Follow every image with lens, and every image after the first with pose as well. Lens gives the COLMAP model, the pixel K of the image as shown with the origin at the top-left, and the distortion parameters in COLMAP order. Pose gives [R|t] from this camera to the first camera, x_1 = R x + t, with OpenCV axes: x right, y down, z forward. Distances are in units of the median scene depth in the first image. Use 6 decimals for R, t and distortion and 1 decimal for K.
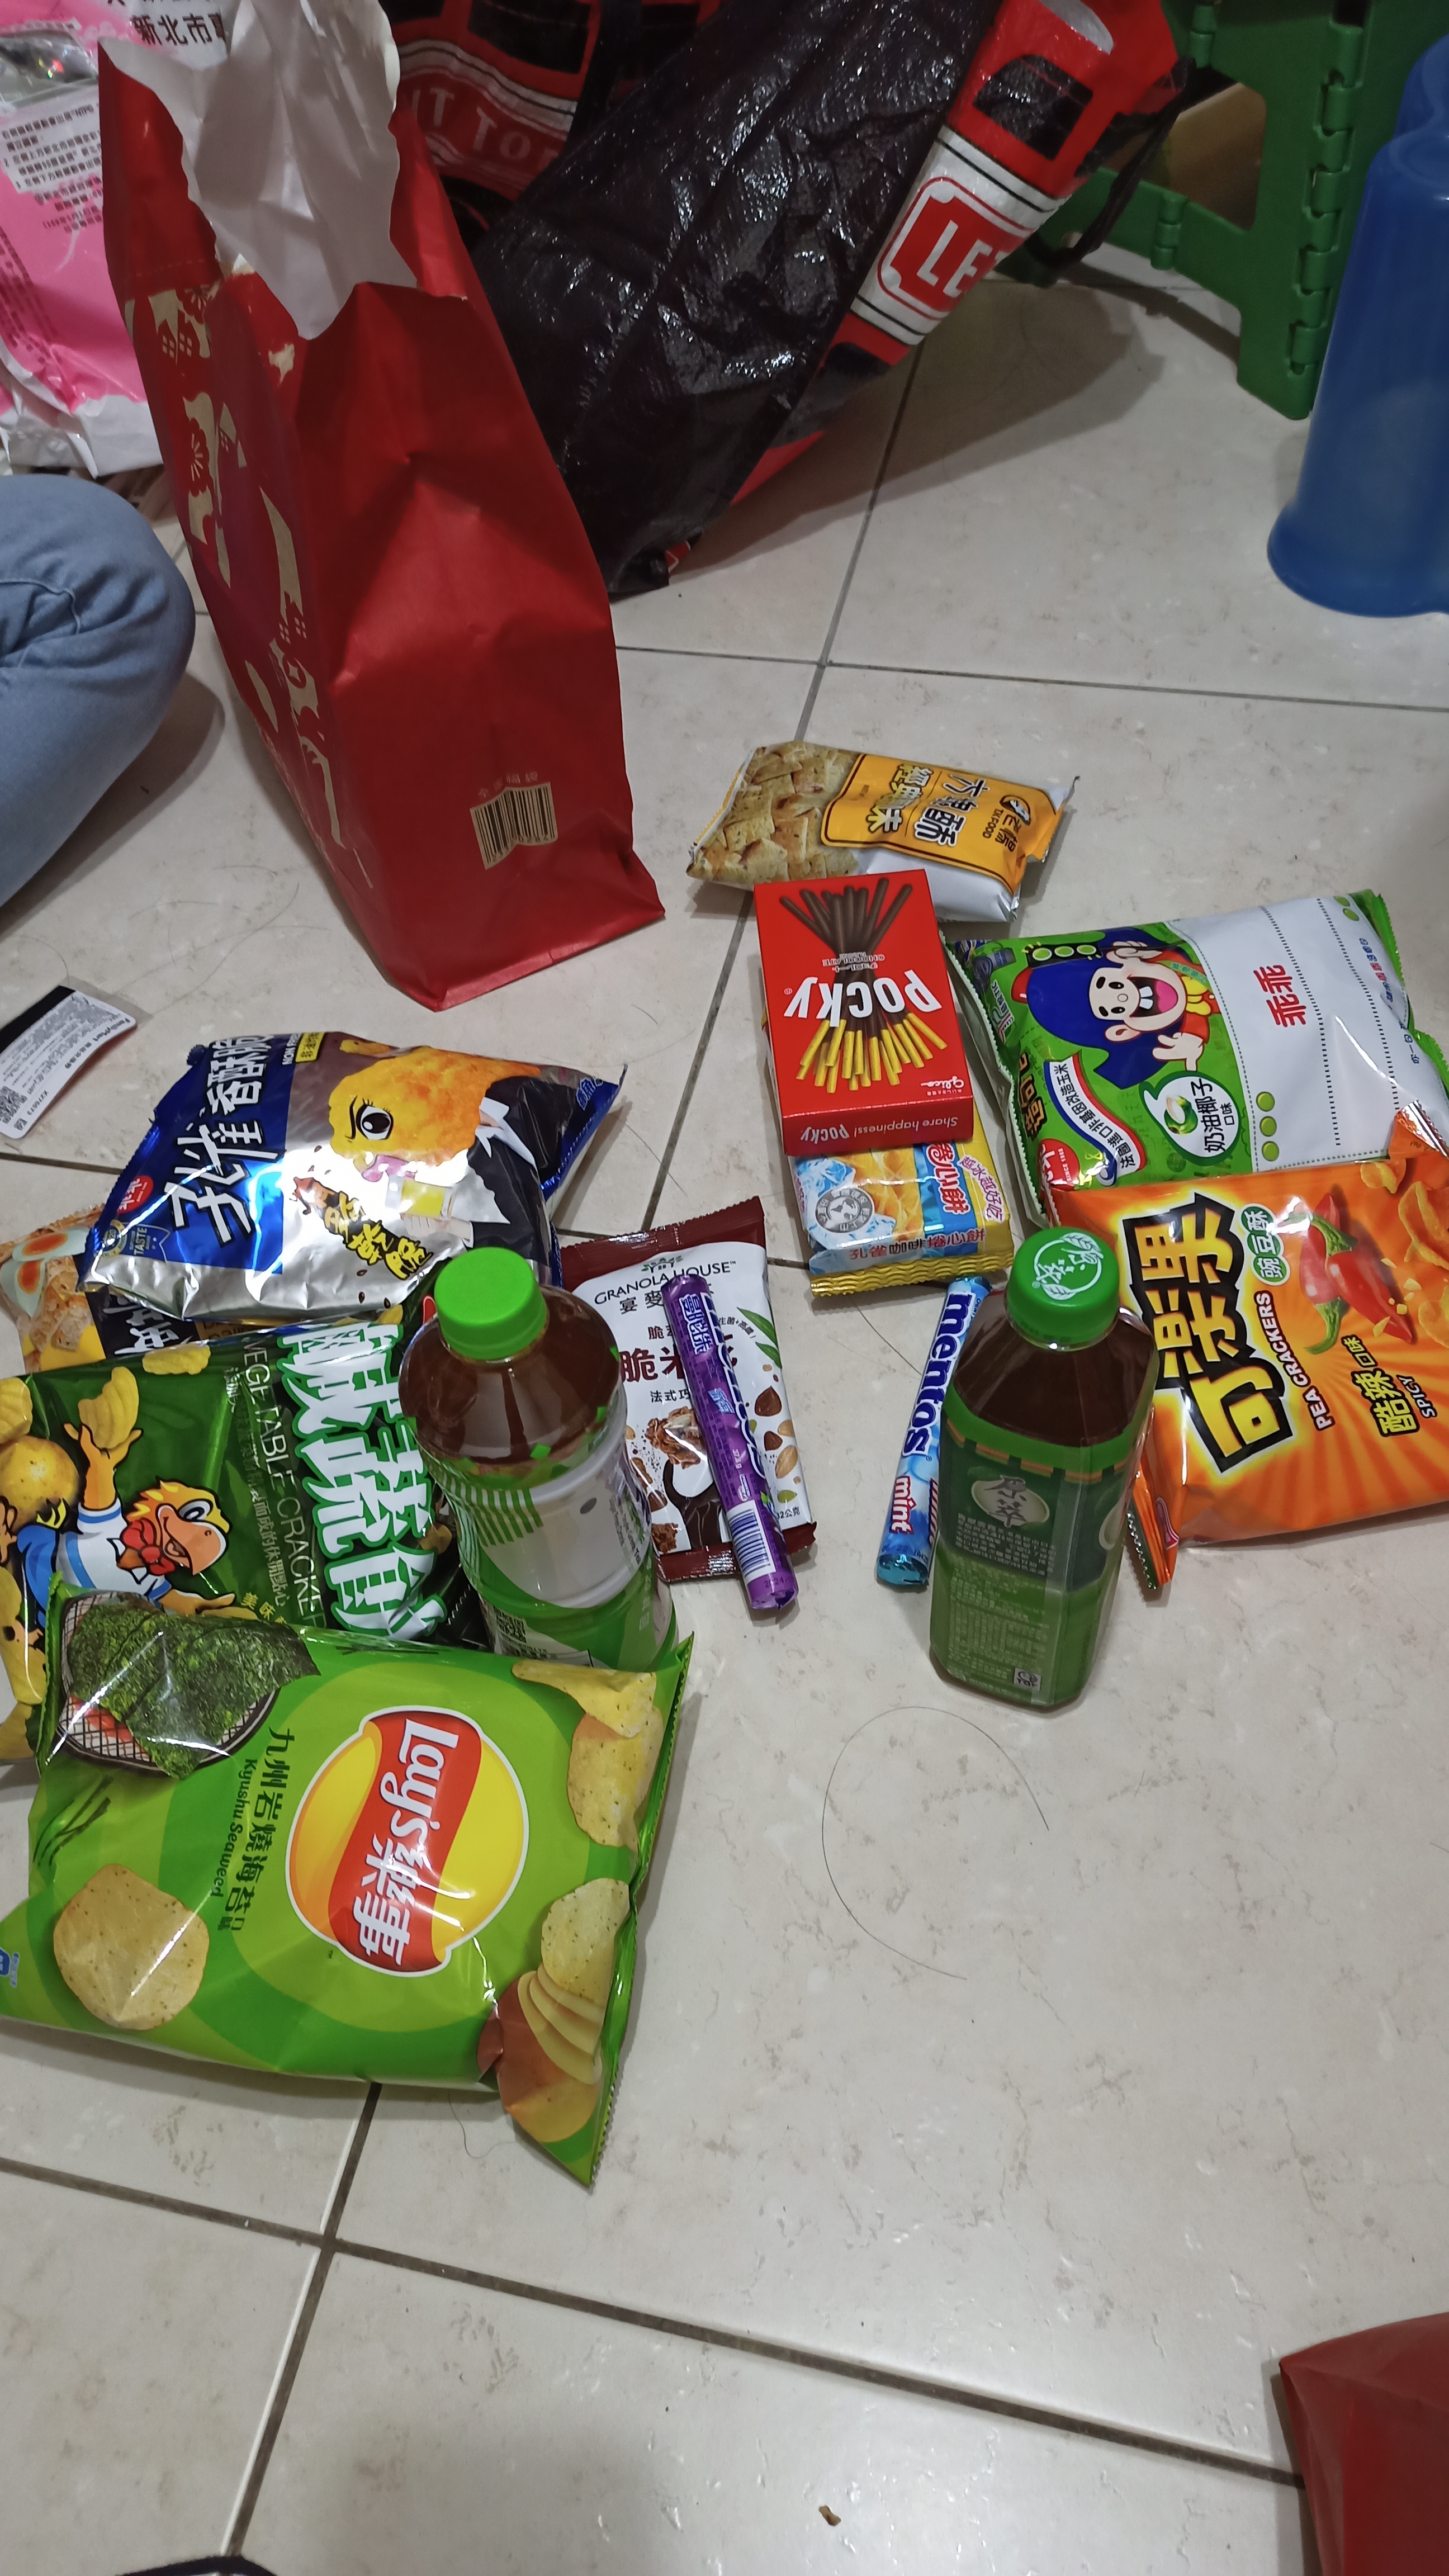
lens RADIAL K [[1863.7, 0, 724.5], [0, 1863.7, 1288.0], [0, 0, 1]] dist [-0.003685, -0.020974]
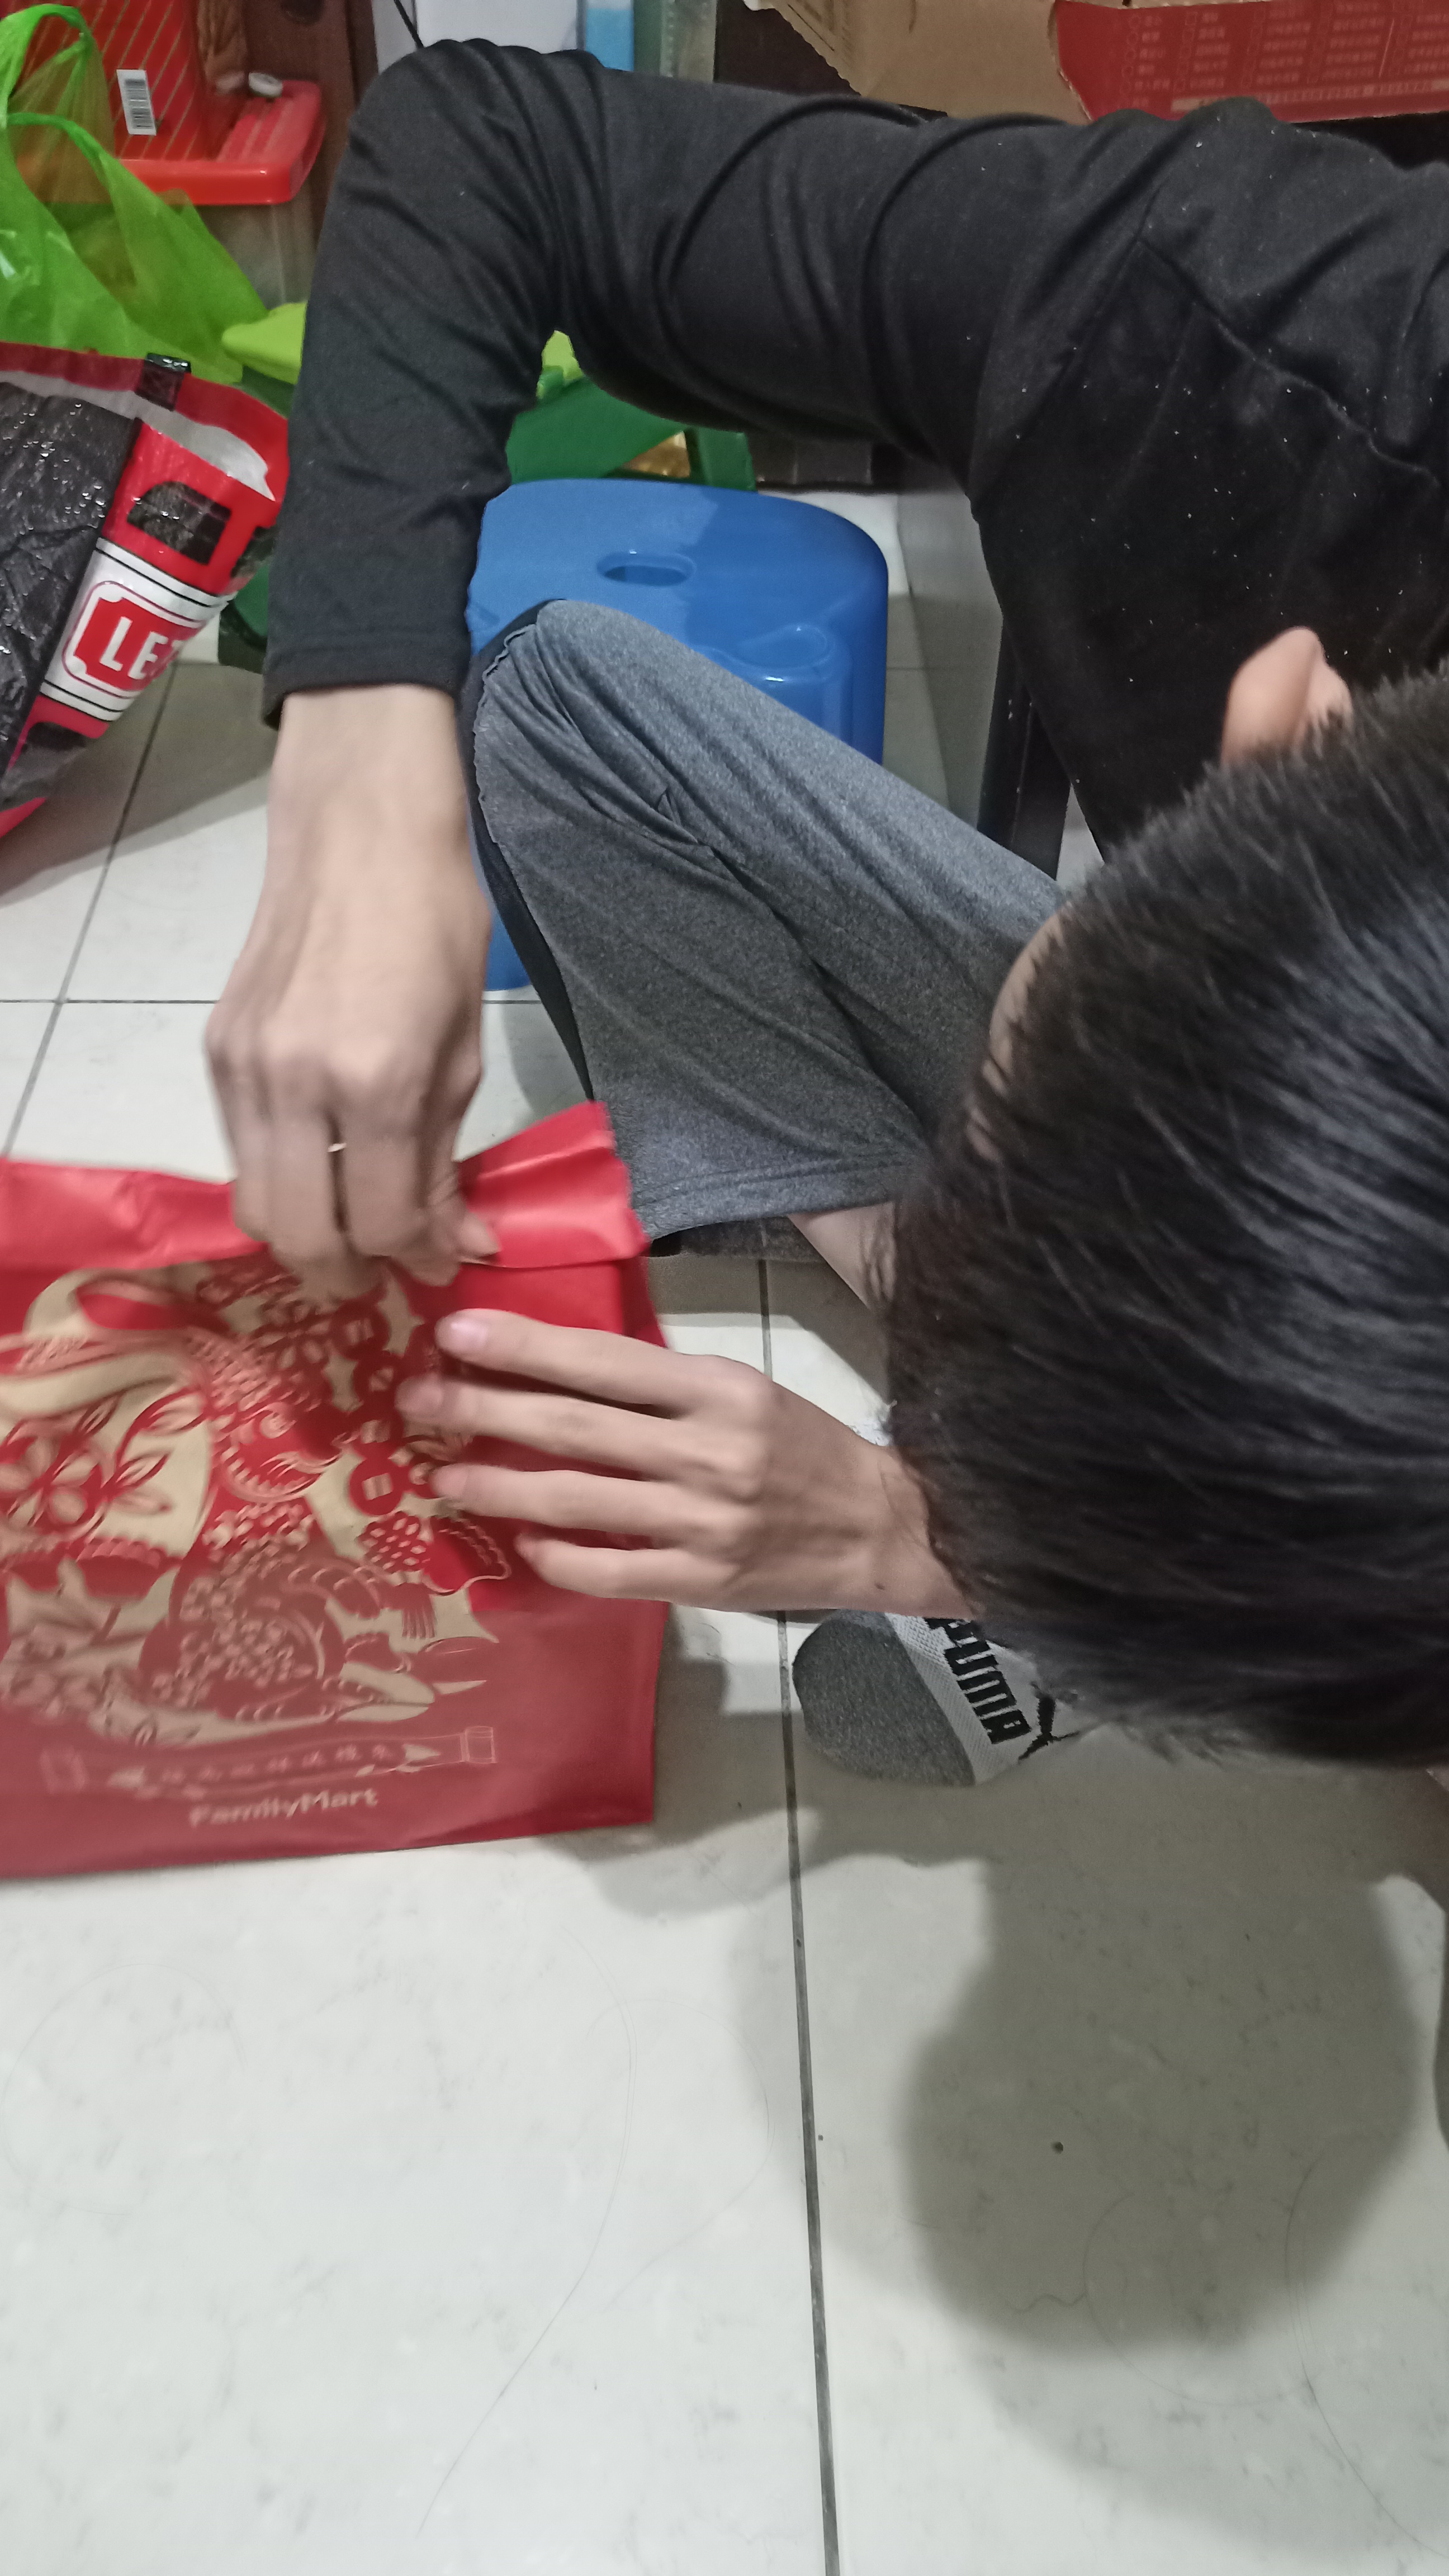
lens RADIAL K [[1863.7, 0, 724.5], [0, 1863.7, 1288.0], [0, 0, 1]] dist [-0.003685, -0.020974]
pose [[0.962256, -0.107706, 0.249927, 0.145188], [0.148677, 0.977245, -0.151286, 0.048390], [-0.227946, 0.182734, 0.956373, -0.088005]]
